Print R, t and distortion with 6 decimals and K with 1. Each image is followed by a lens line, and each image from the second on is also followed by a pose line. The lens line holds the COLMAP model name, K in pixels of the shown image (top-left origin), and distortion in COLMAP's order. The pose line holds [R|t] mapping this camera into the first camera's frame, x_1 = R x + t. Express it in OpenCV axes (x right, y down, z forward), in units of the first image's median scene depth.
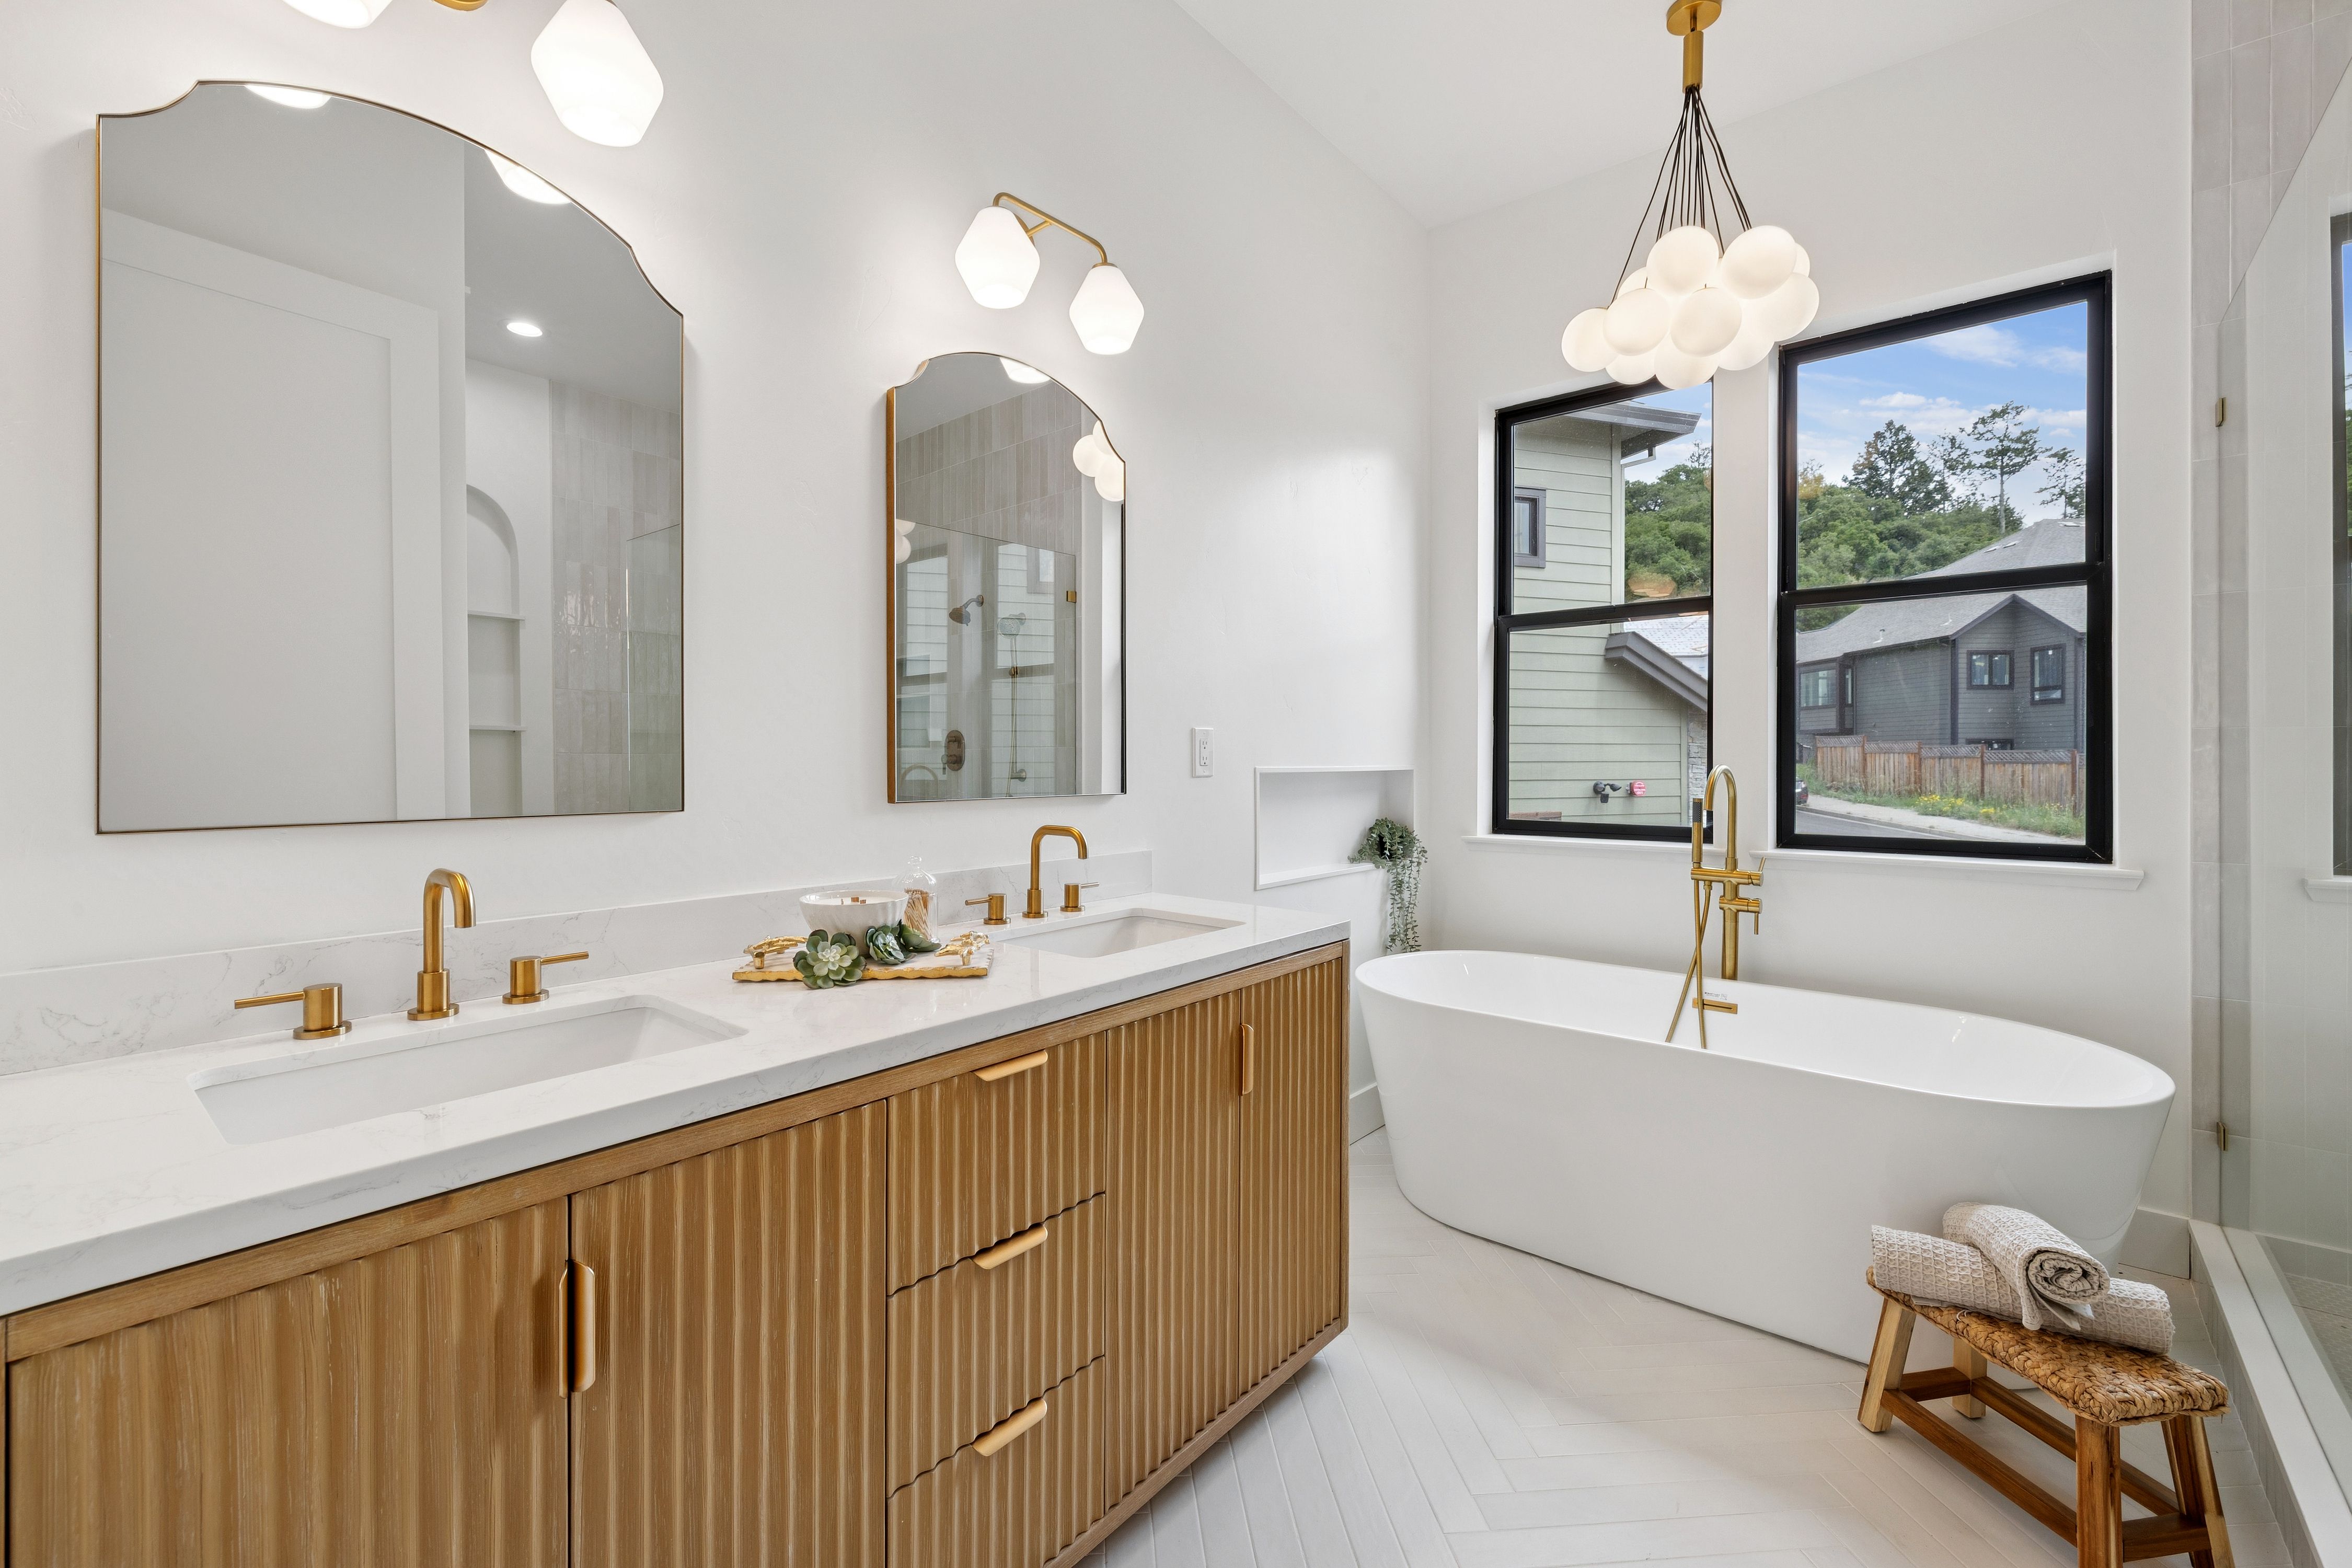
lens RADIAL K [[999.1, 0, 1154.6], [0, 999.1, 762.4], [0, 0, 1]] dist [0.000397, -0.000461]
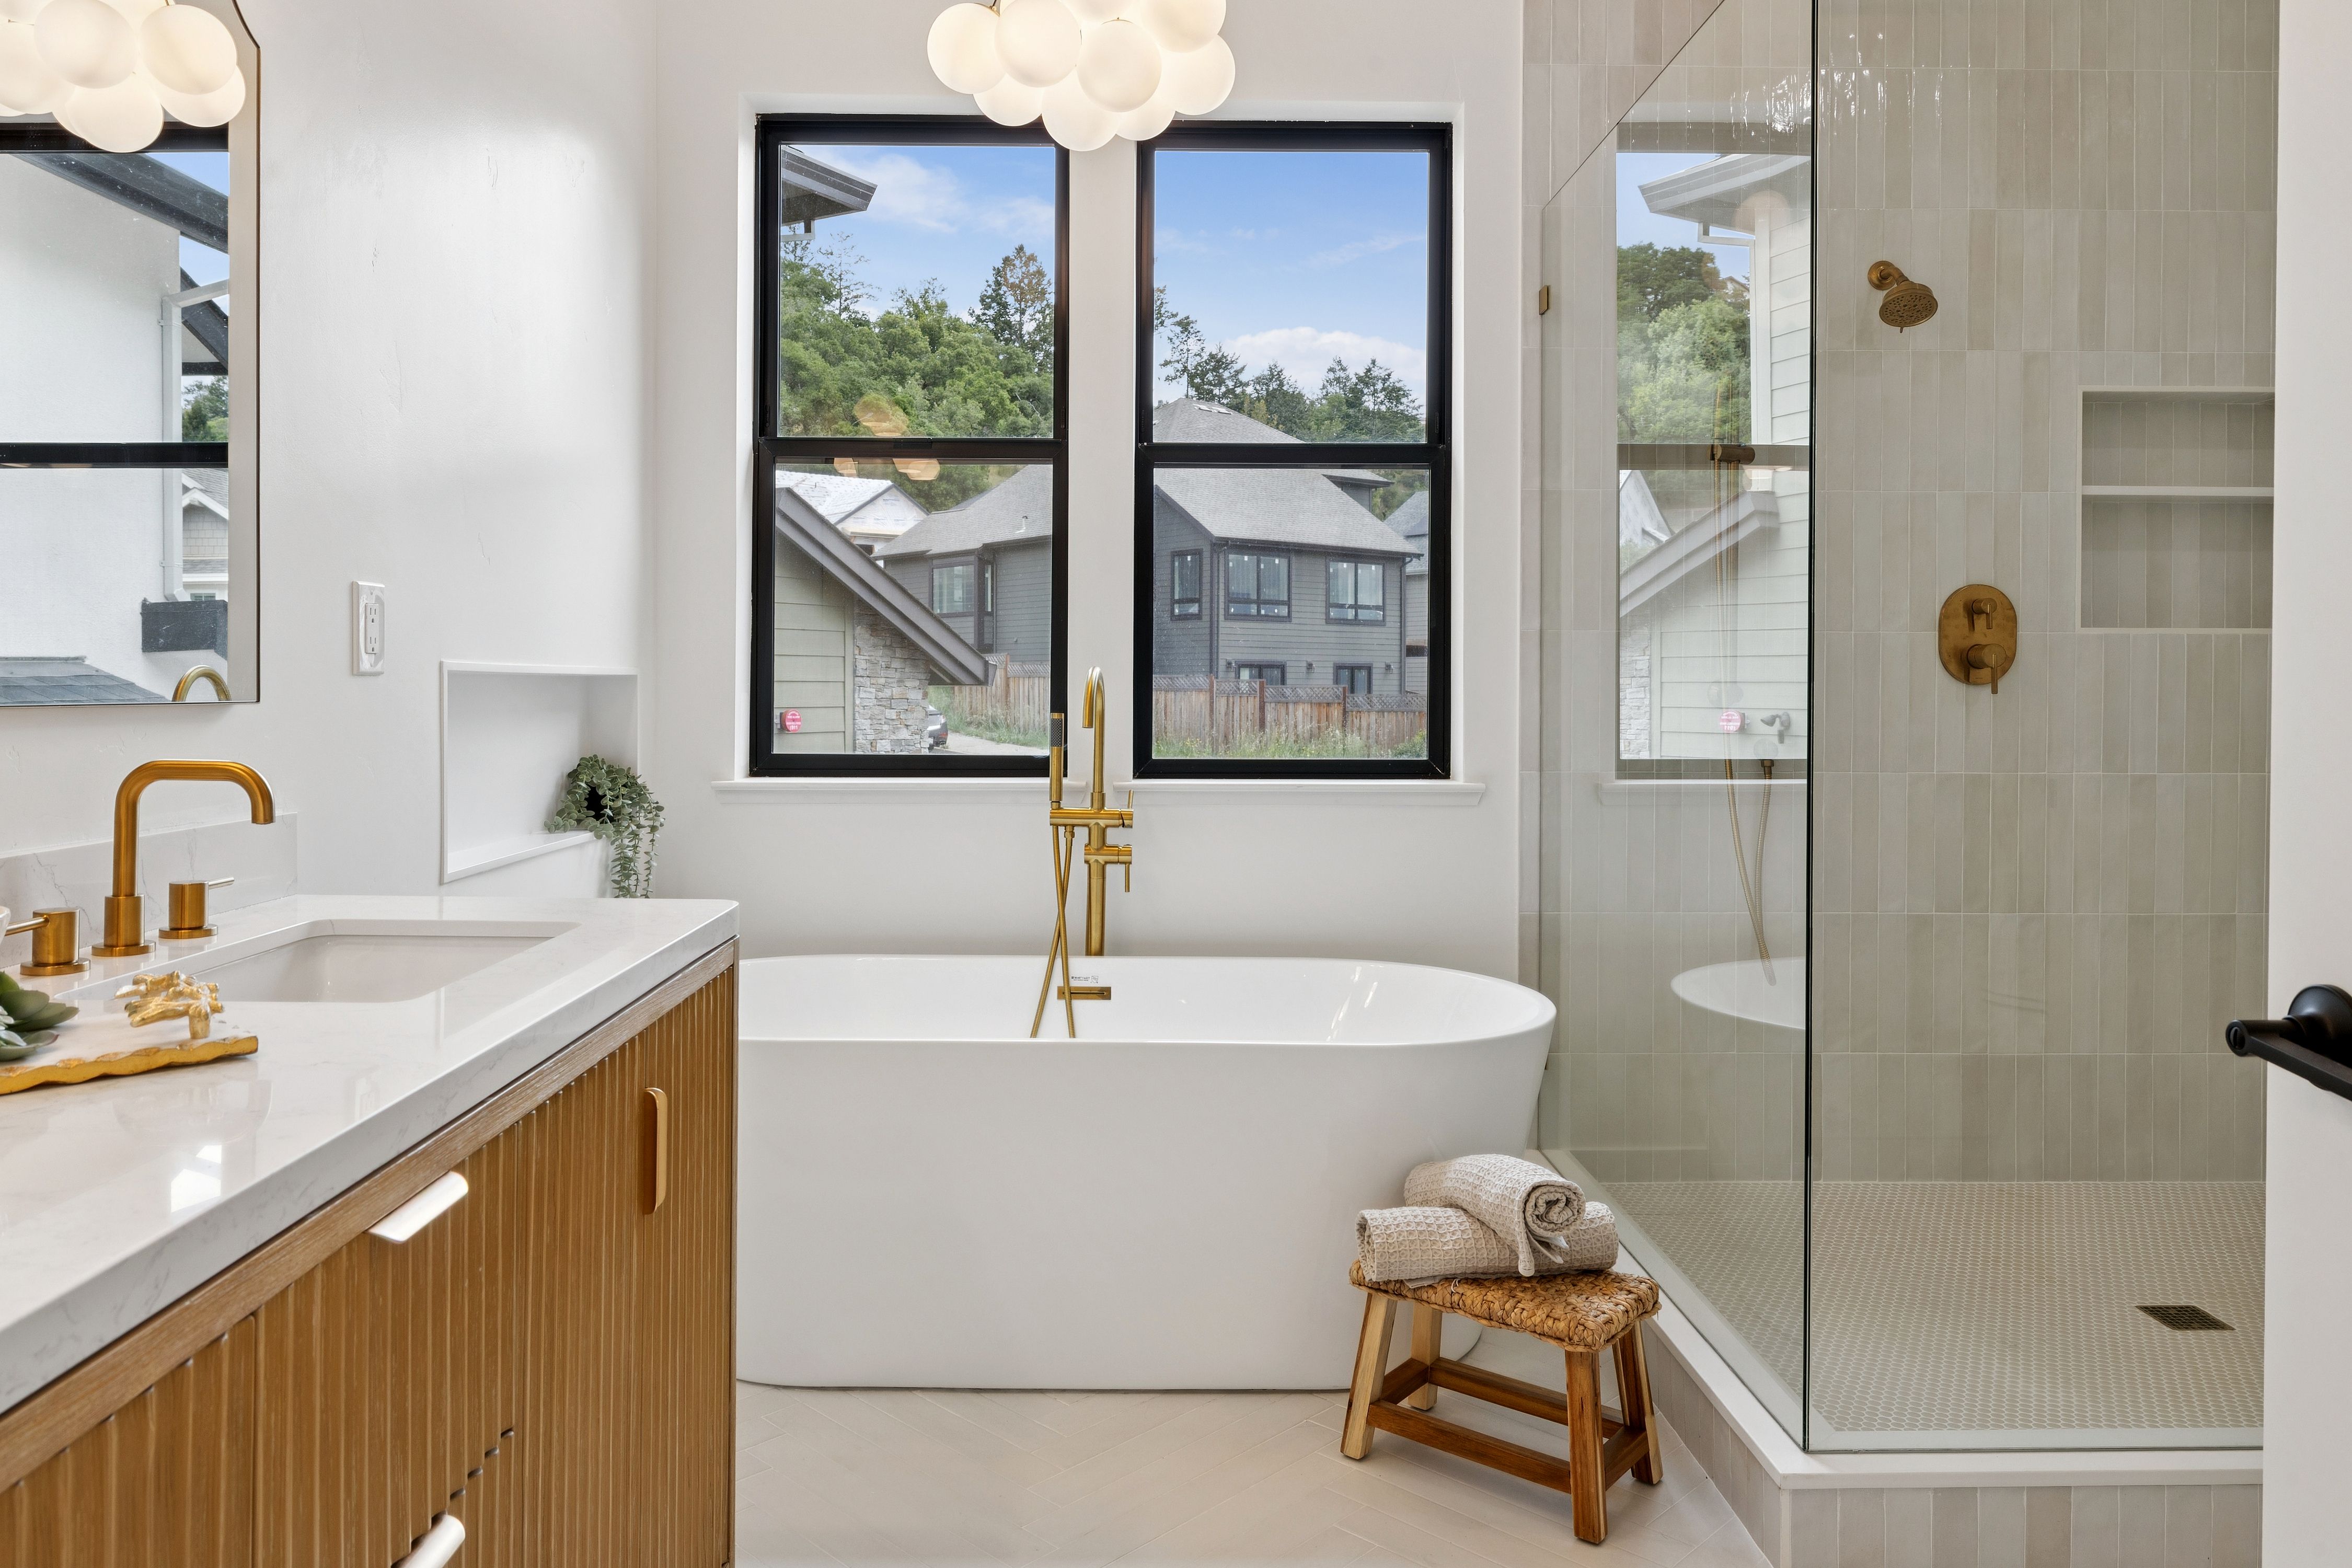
lens RADIAL K [[1610.6, 0, 1164.5], [0, 1610.6, 698.5], [0, 0, 1]] dist [-0.004611, -0.003244]
pose [[0.748483, -0.001468, 0.663153, -0.181105], [-0.001895, 0.999989, 0.004352, 0.020088], [-0.663151, -0.004514, 0.748472, 0.068450]]
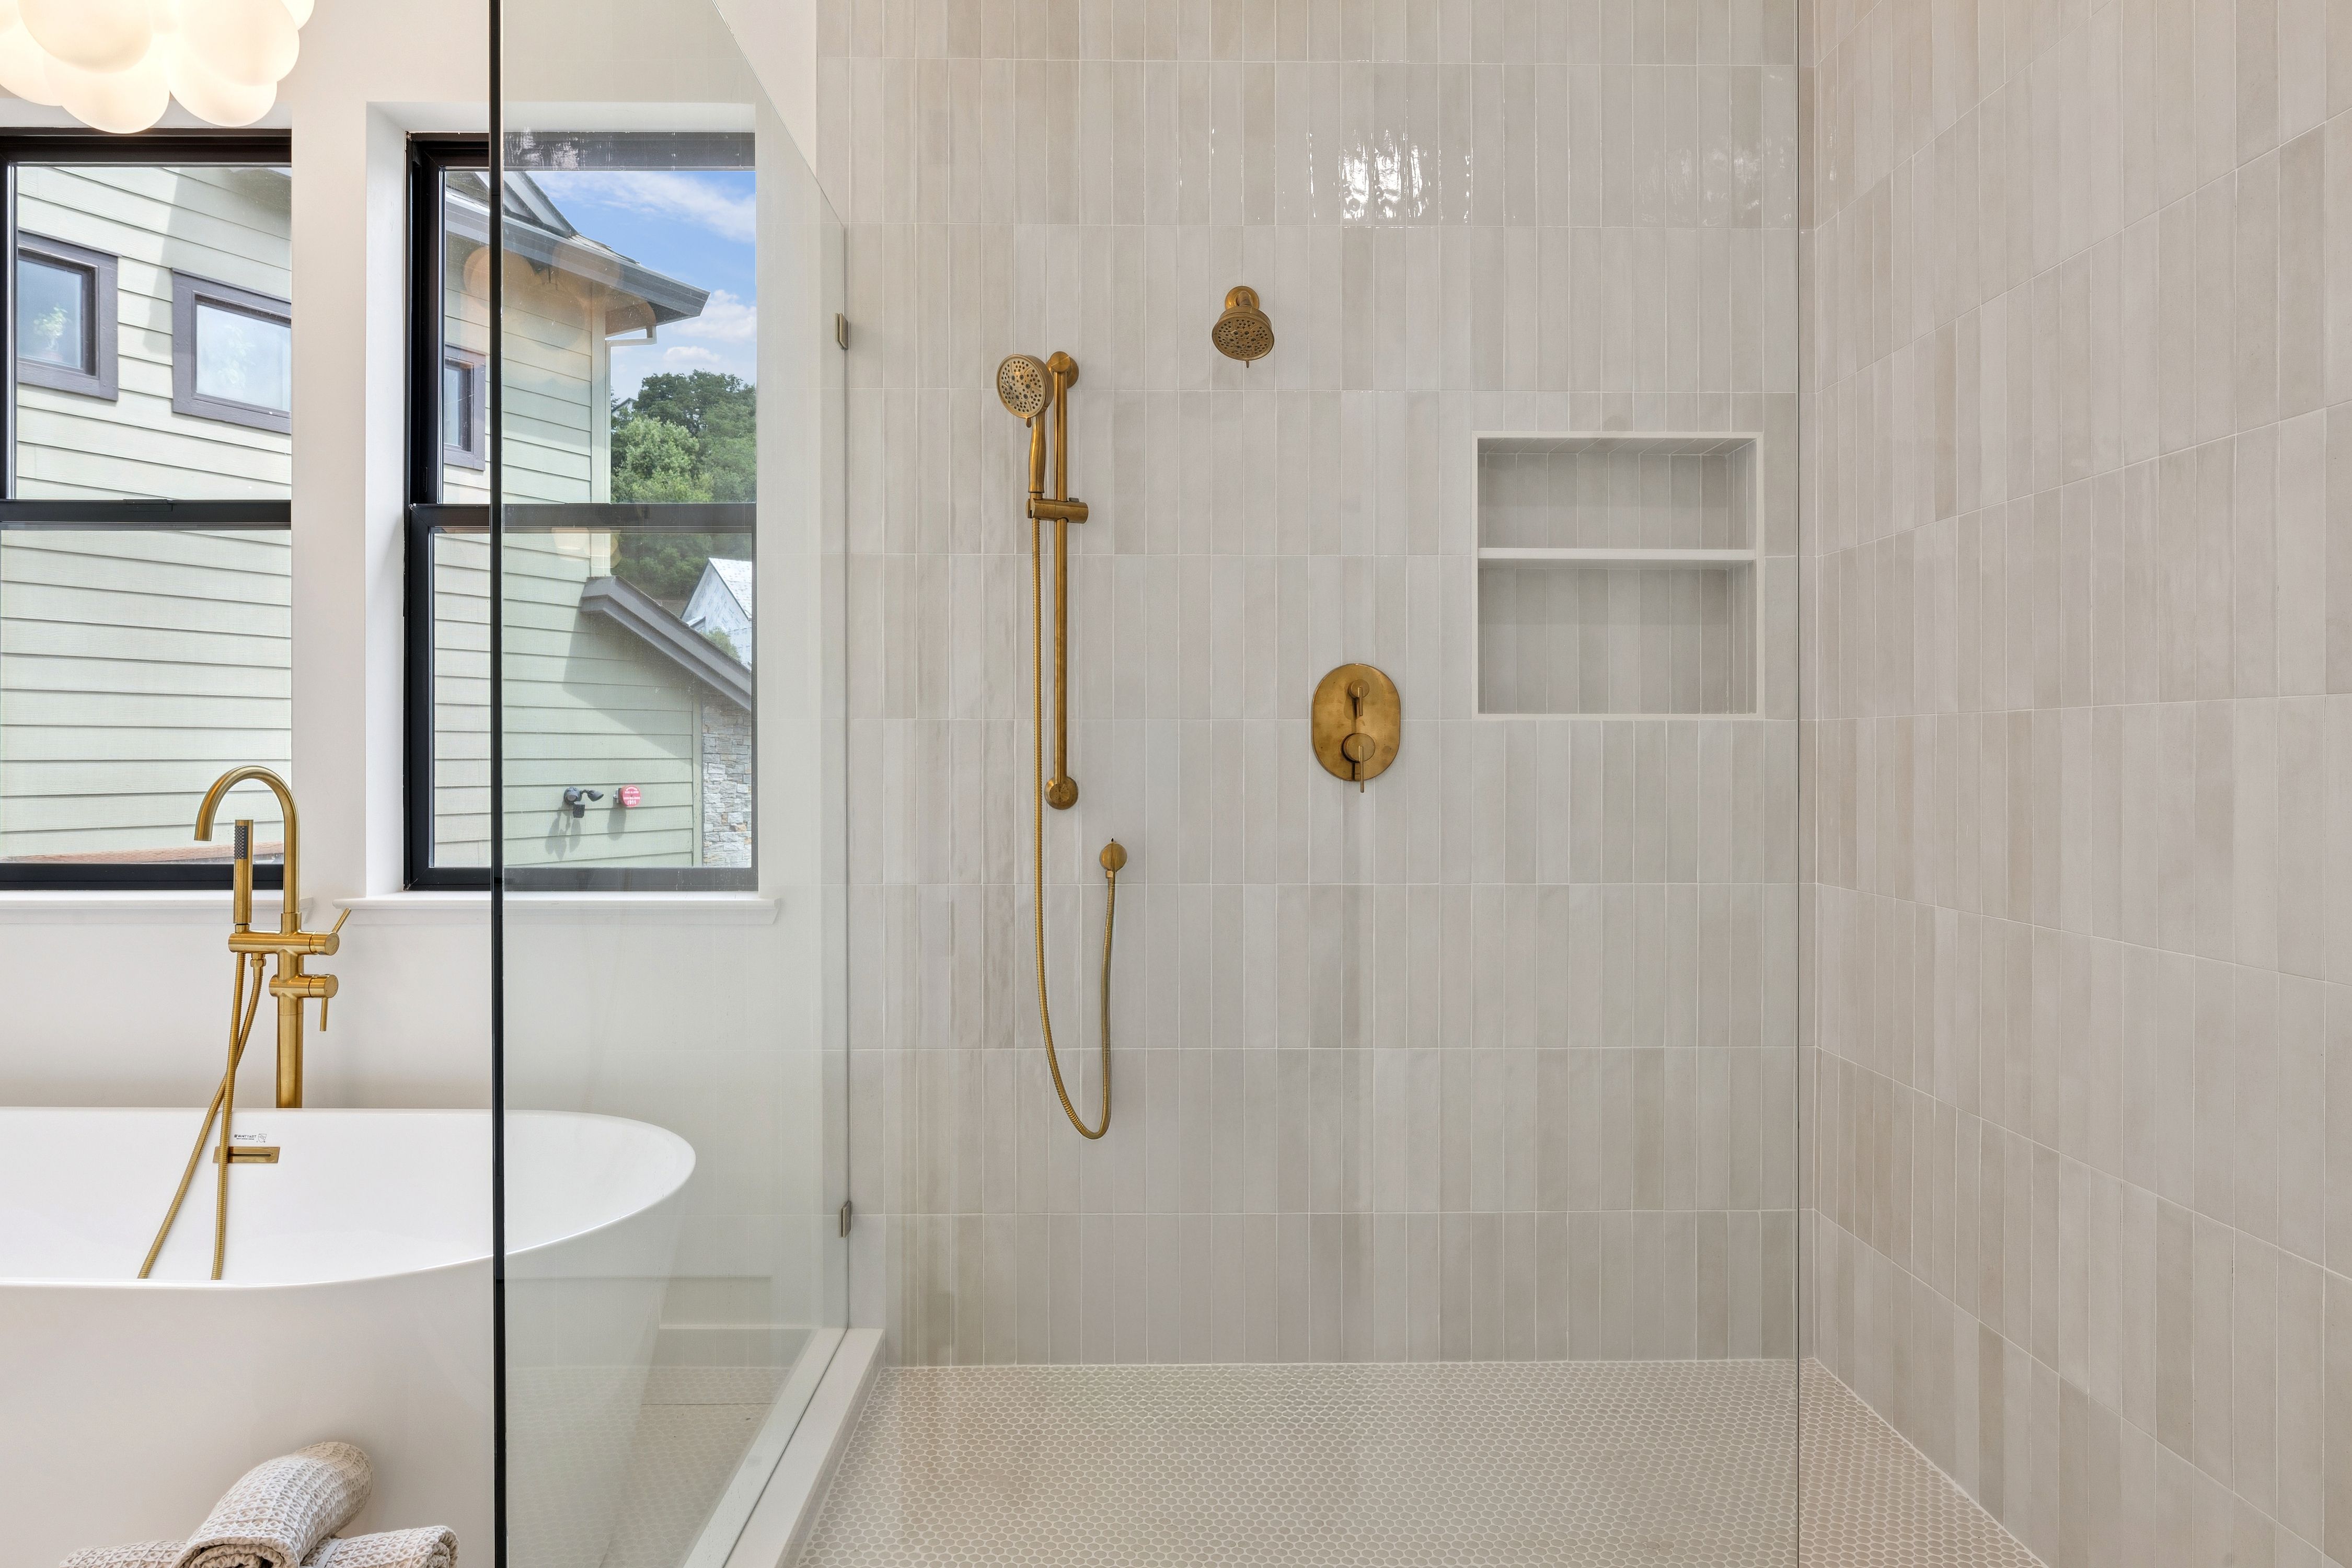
lens RADIAL K [[1395.3, 0, 1179.6], [0, 1395.3, 747.5], [0, 0, 1]] dist [-0.006709, -0.002088]
pose [[0.744436, 0.004960, 0.667675, 0.406886], [0.000989, 0.999963, -0.008531, -0.000324], [-0.667693, 0.007011, 0.744404, -0.025678]]
